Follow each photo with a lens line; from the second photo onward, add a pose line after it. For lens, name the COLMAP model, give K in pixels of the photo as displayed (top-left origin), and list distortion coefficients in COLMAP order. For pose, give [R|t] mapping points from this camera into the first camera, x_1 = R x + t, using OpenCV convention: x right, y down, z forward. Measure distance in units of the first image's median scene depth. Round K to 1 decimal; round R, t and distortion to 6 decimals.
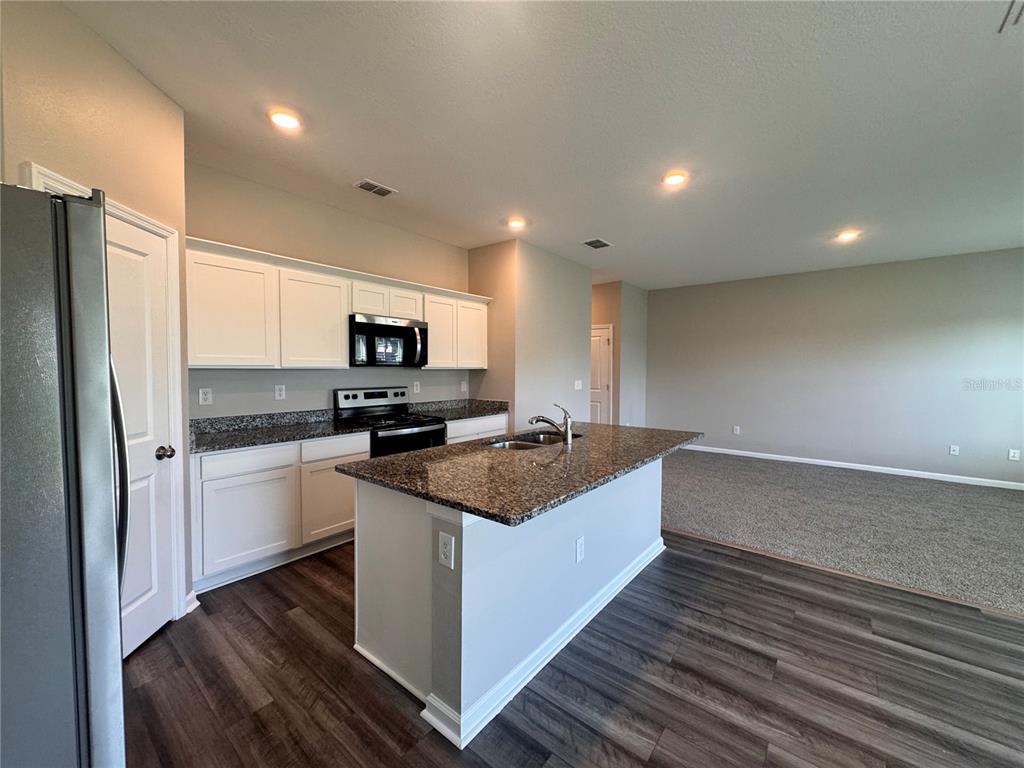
lens RADIAL K [[409.3, 0, 510.2], [0, 409.3, 384.1], [0, 0, 1]] dist [-0.001974, 0.000164]
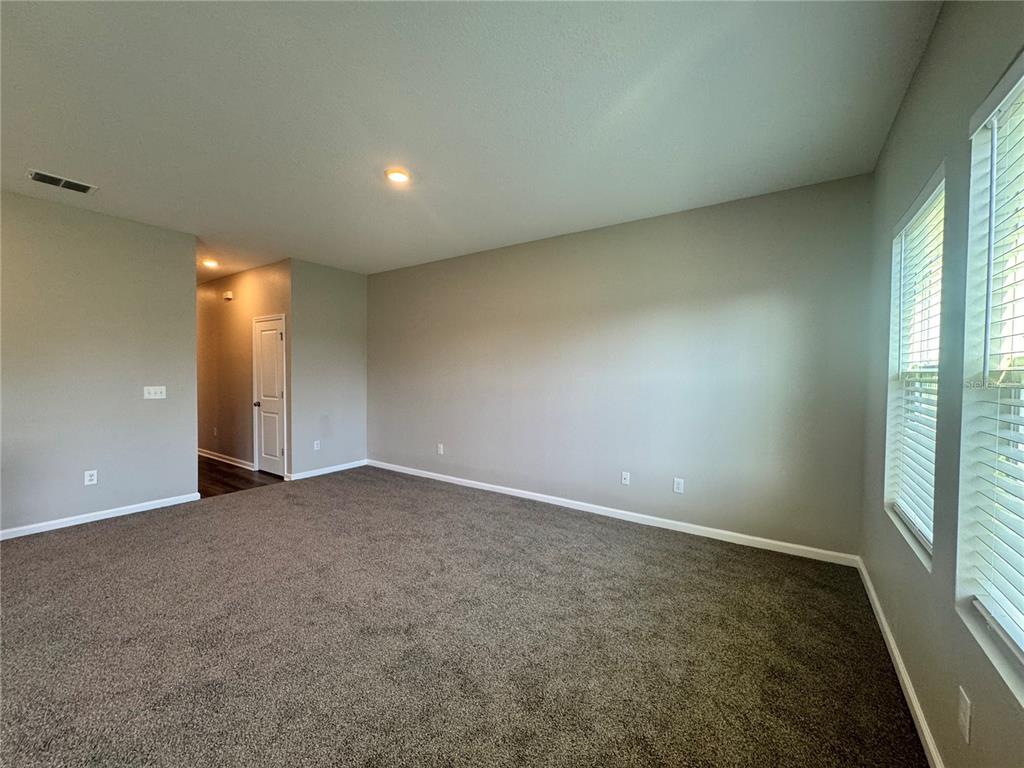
lens RADIAL K [[409.3, 0, 509.2], [0, 409.3, 384.4], [0, 0, 1]] dist [-0.001974, 0.000164]
pose [[0.996567, 0.002278, 0.082764, 1.523680], [-0.001300, 0.999929, -0.011878, -0.008808], [-0.082785, 0.011729, 0.996498, 0.479448]]
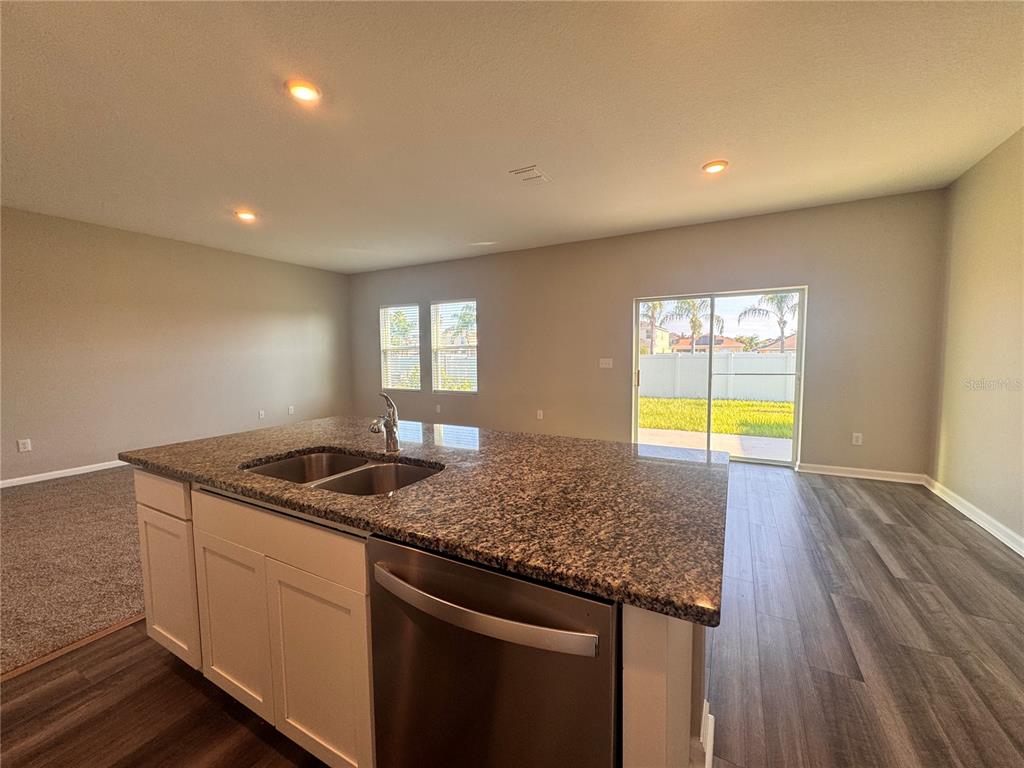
lens RADIAL K [[409.3, 0, 513.3], [0, 409.3, 382.5], [0, 0, 1]] dist [-0.001974, 0.000164]
pose [[-0.187903, -0.072101, 0.979538, -0.515601], [0.046178, 0.995551, 0.082138, -0.006377], [-0.981101, 0.060667, -0.183737, 0.887311]]
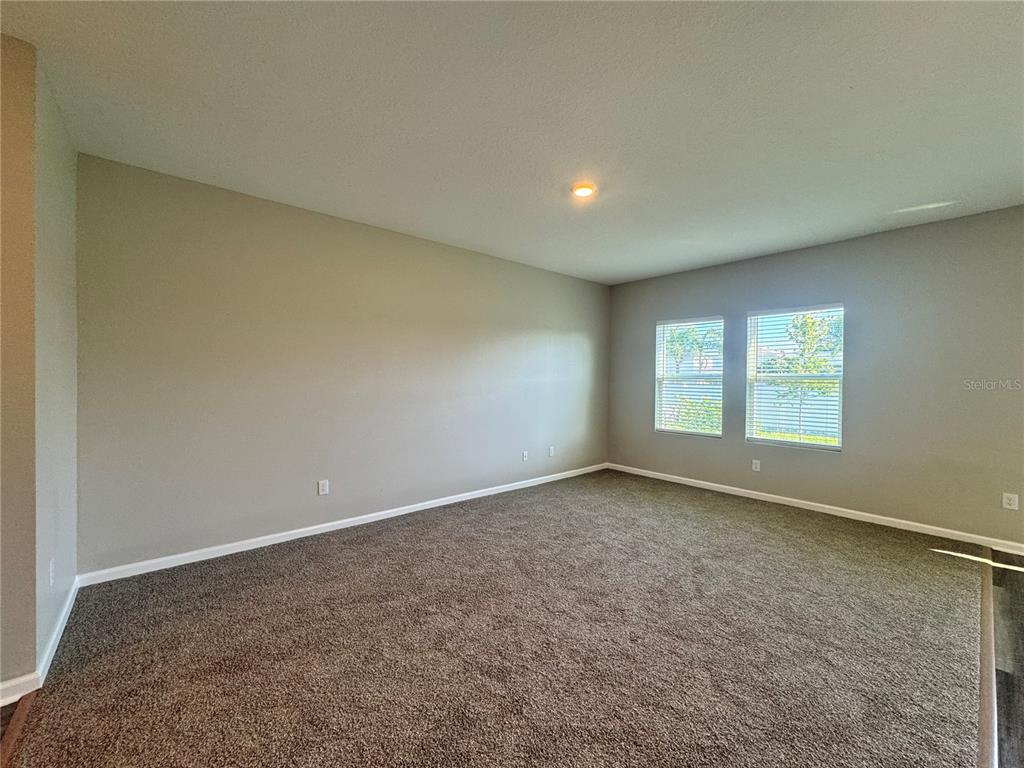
lens RADIAL K [[409.3, 0, 513.2], [0, 409.3, 381.0], [0, 0, 1]] dist [-0.001974, 0.000164]
pose [[0.173531, -0.008588, 0.984791, 0.147081], [0.030223, 0.999537, 0.003391, -0.056735], [-0.984365, 0.029175, 0.173711, 1.600018]]
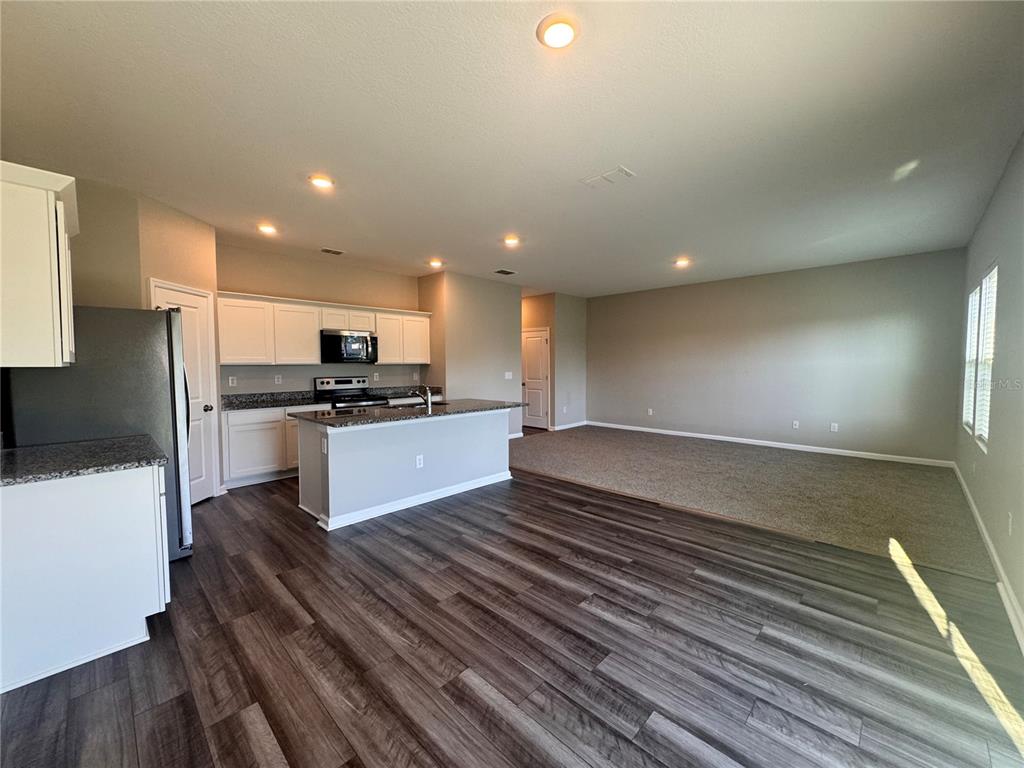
lens RADIAL K [[409.3, 0, 510.3], [0, 409.3, 384.8], [0, 0, 1]] dist [-0.001974, 0.000164]
pose [[0.995870, -0.004944, -0.090654, 0.607964], [0.006148, 0.999896, 0.013010, 0.031738], [0.090580, -0.013513, 0.995797, -0.640656]]
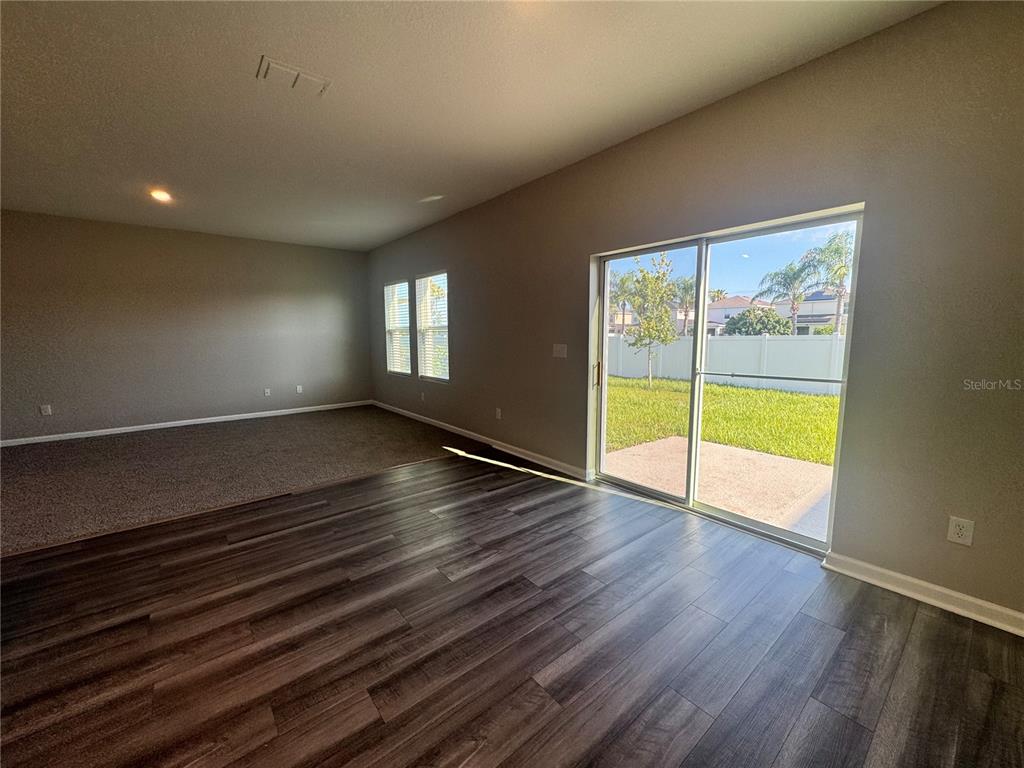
lens RADIAL K [[409.3, 0, 513.4], [0, 409.3, 380.9], [0, 0, 1]] dist [-0.001974, 0.000164]
pose [[0.193650, -0.119822, 0.973726, -0.061384], [0.043666, 0.992583, 0.113458, 0.020152], [-0.980098, 0.020547, 0.197446, -0.065255]]
